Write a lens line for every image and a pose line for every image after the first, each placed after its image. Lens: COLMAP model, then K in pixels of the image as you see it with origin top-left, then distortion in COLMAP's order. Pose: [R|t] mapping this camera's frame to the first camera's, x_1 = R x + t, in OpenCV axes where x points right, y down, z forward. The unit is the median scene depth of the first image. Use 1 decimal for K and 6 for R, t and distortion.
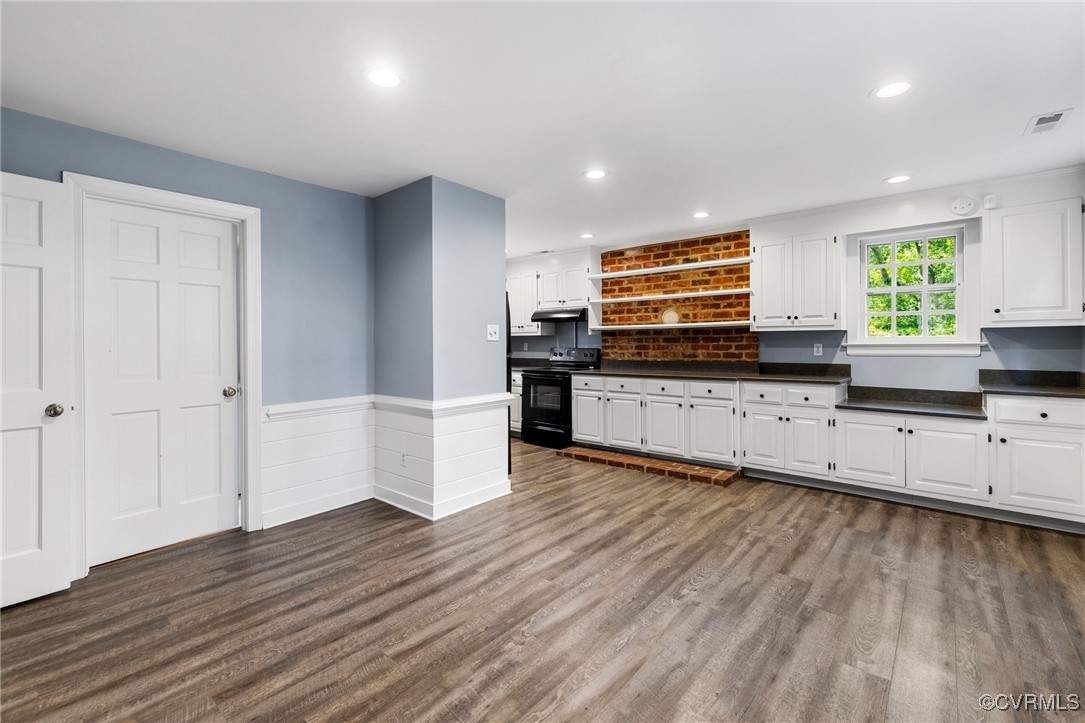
lens RADIAL K [[467.7, 0, 540.5], [0, 467.7, 344.1], [0, 0, 1]] dist [0.000080, 0.000085]
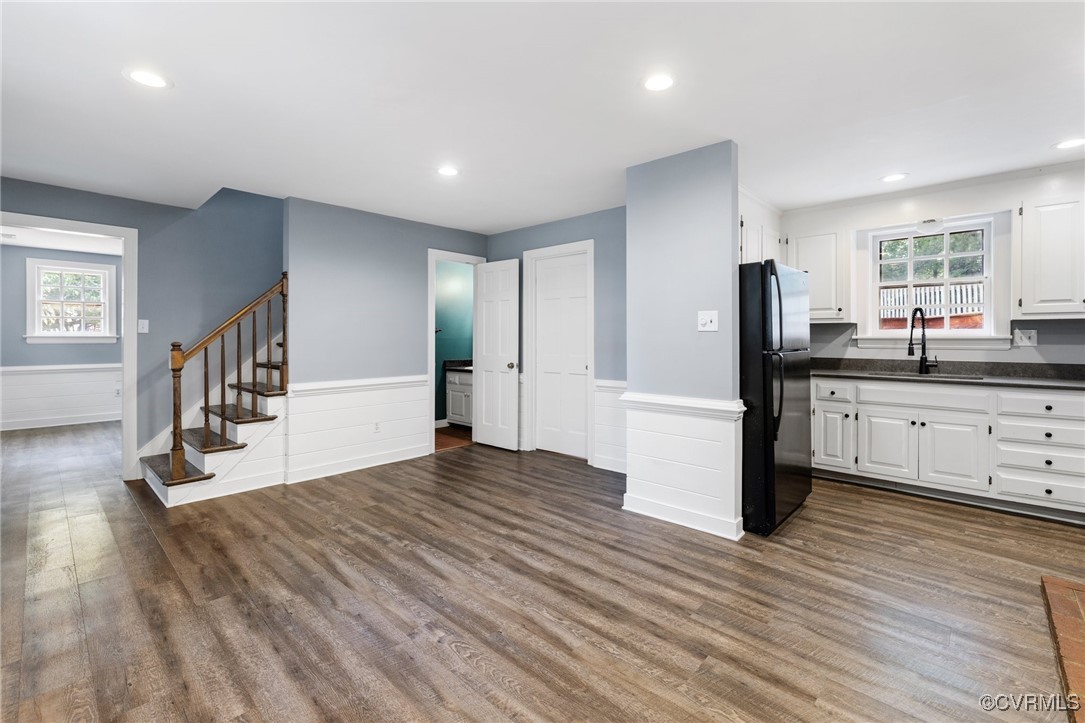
lens RADIAL K [[474.7, 0, 538.4], [0, 474.7, 337.9], [0, 0, 1]] dist [-0.000312, 0.000137]
pose [[-0.044410, 0.005823, -0.998996, 0.850398], [0.000073, 0.999983, 0.005825, -0.001451], [0.999013, 0.000186, -0.044410, 0.902459]]
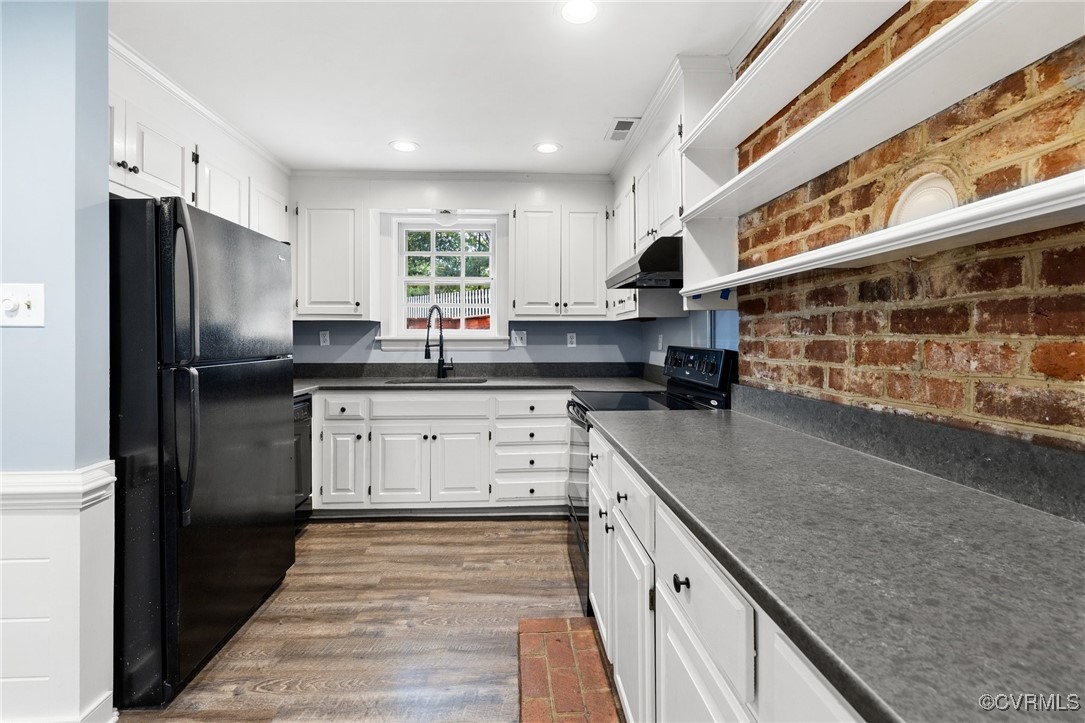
lens RADIAL K [[474.7, 0, 538.4], [0, 474.7, 337.9], [0, 0, 1]] dist [-0.000312, 0.000137]
pose [[0.692269, 0.005031, -0.721622, 0.536562], [-0.002954, 0.999987, 0.004138, -0.001880], [0.721634, -0.000733, 0.692275, 1.249361]]
